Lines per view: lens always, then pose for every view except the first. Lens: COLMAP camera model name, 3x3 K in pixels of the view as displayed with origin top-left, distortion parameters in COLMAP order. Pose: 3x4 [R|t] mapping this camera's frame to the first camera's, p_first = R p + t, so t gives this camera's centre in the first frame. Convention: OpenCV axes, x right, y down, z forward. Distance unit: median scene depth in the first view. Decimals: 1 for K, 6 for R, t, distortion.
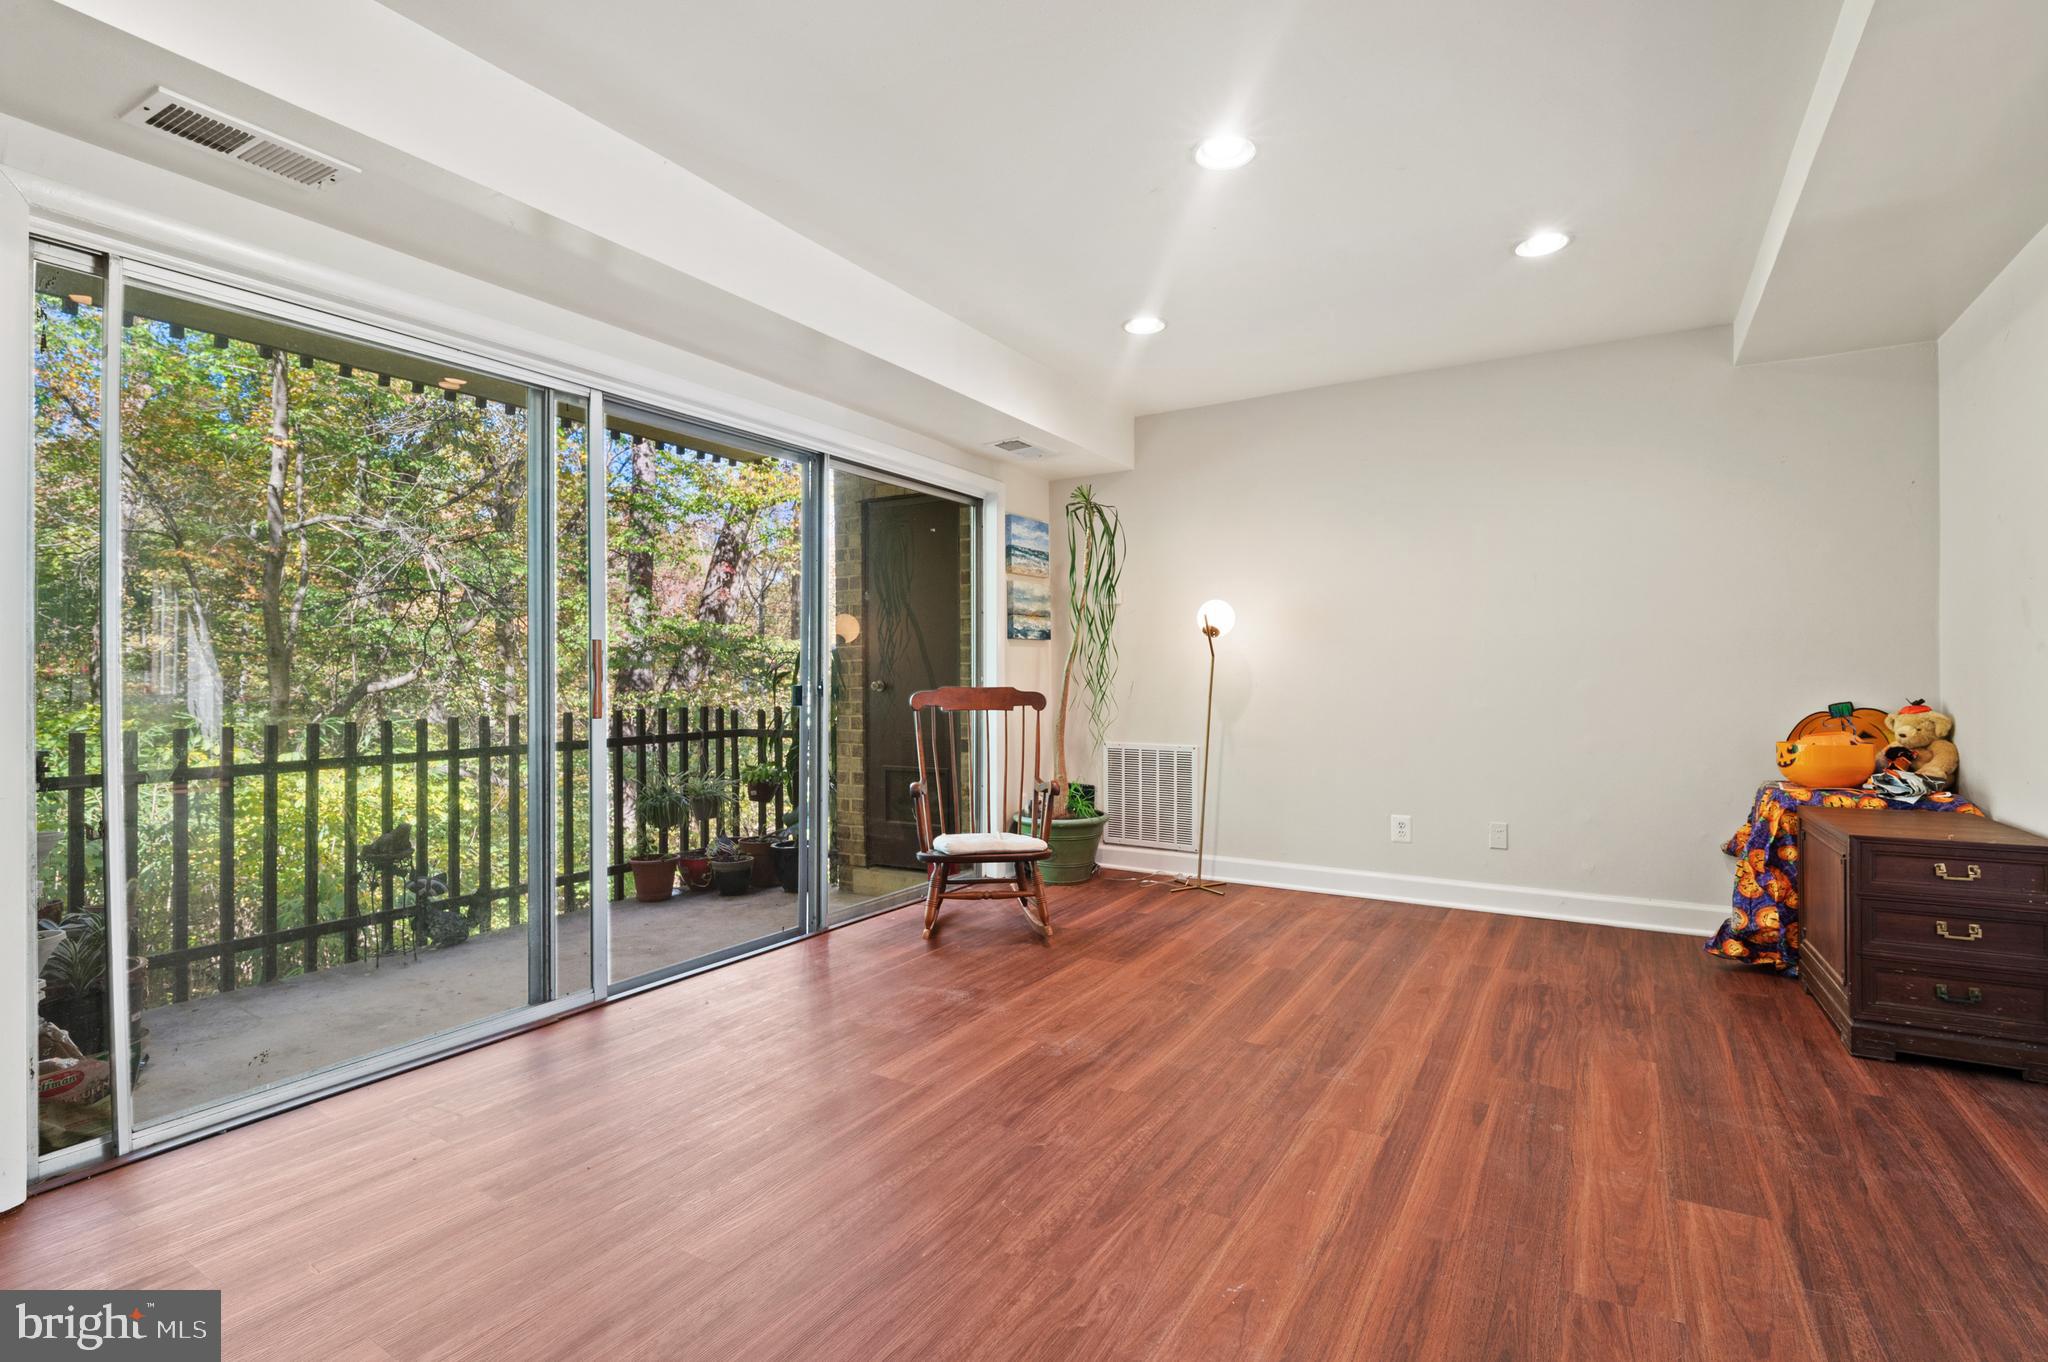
lens RADIAL K [[948.3, 0, 1024.5], [0, 948.3, 686.3], [0, 0, 1]] dist [-0.005620, -0.002965]
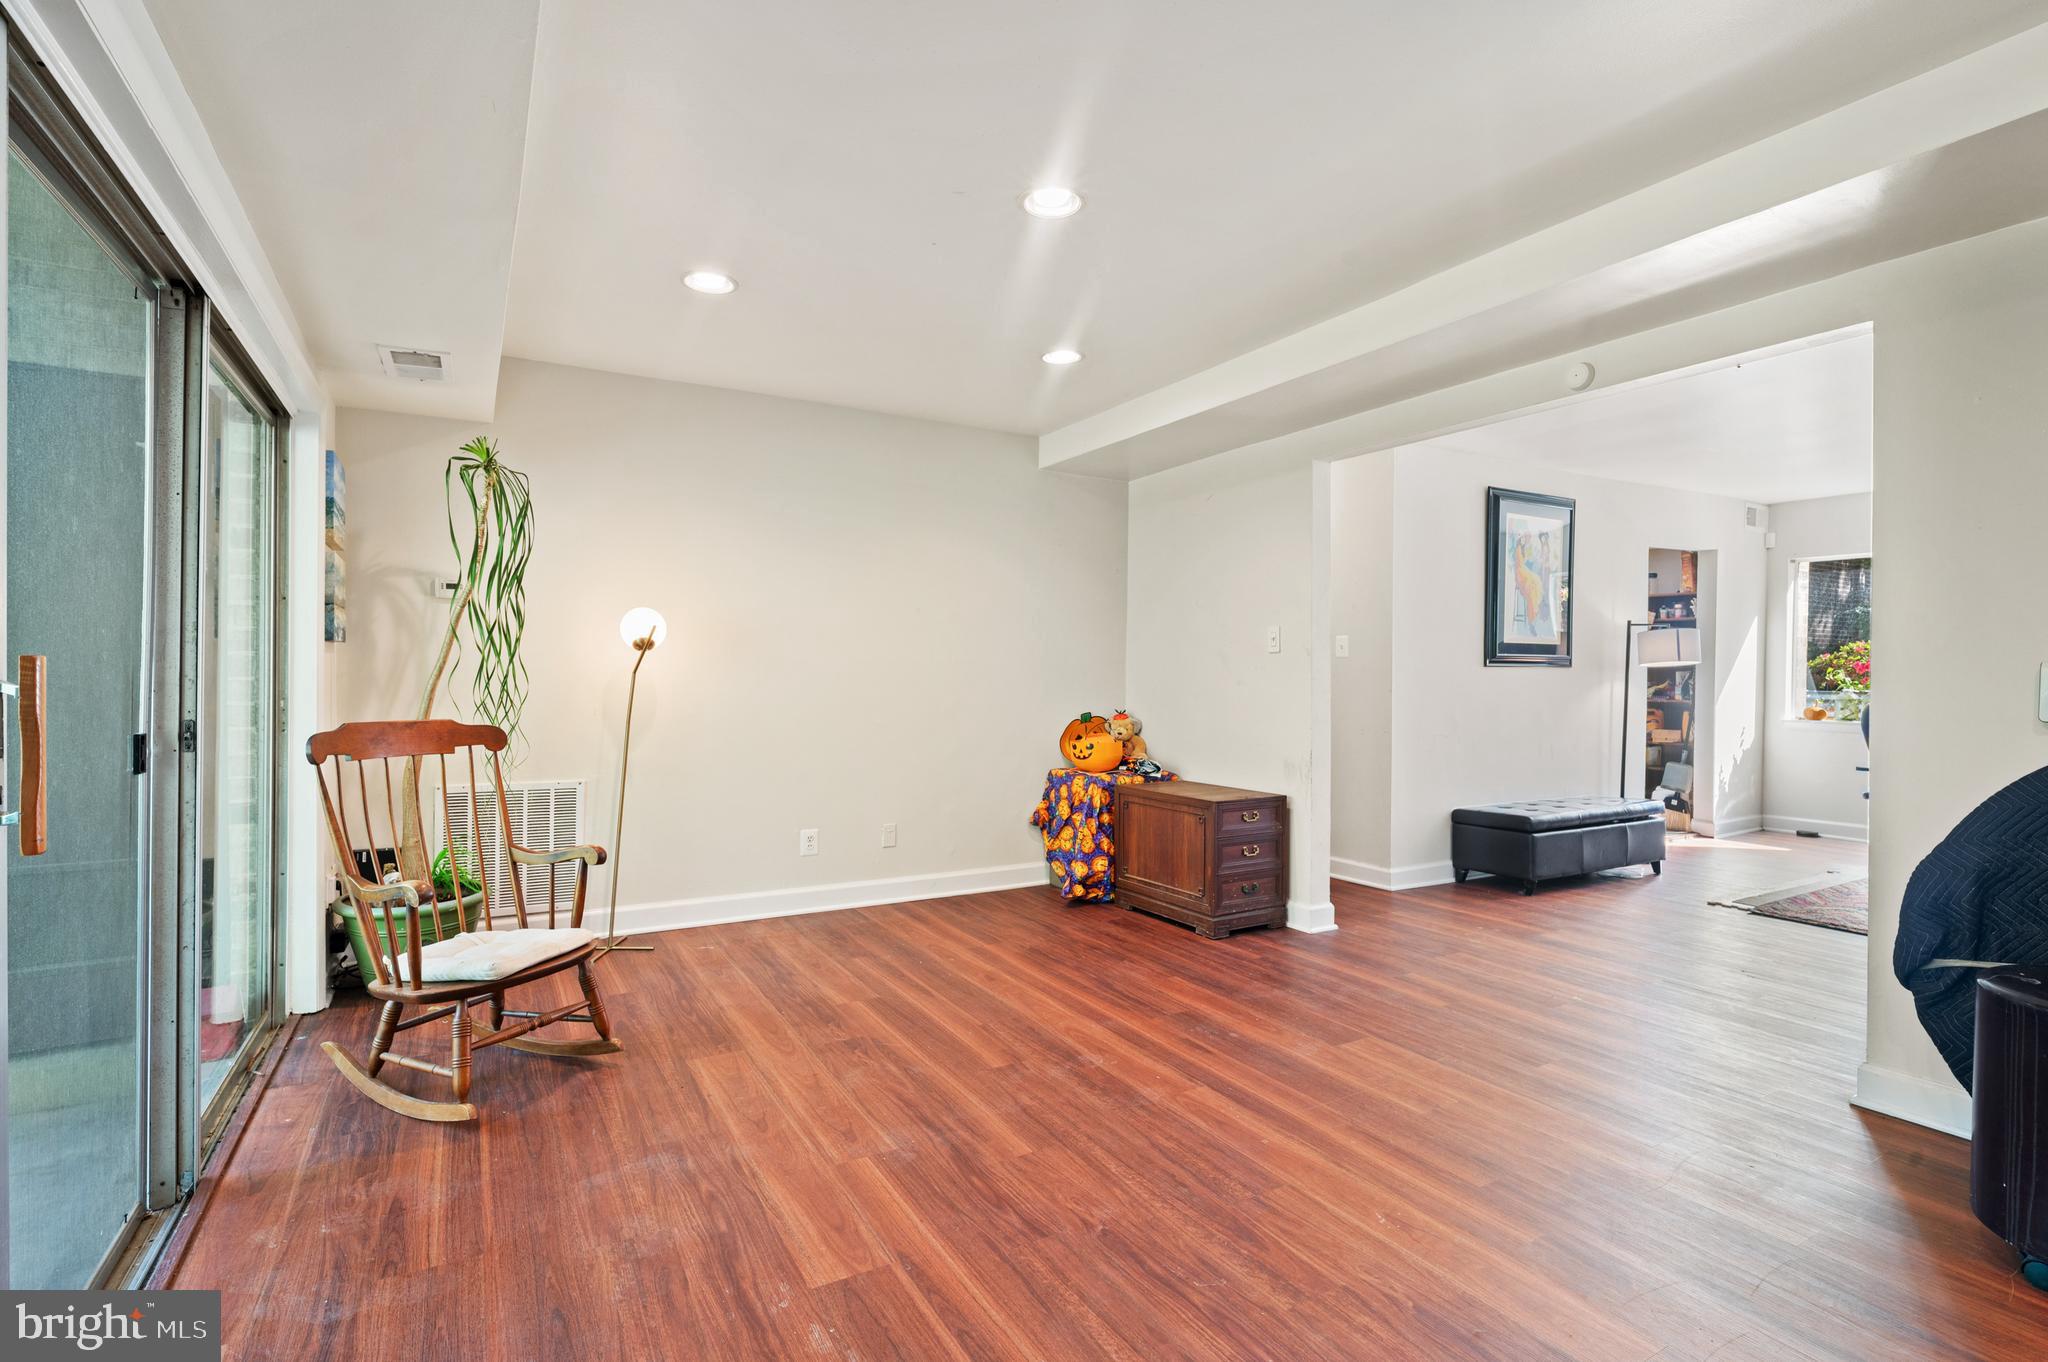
lens RADIAL K [[948.3, 0, 1022.6], [0, 948.3, 687.0], [0, 0, 1]] dist [-0.005620, -0.002965]
pose [[0.478641, -0.003899, 0.878002, -0.579626], [-0.002471, 0.999980, 0.005788, -0.038160], [-0.878007, -0.004940, 0.478621, 0.432920]]
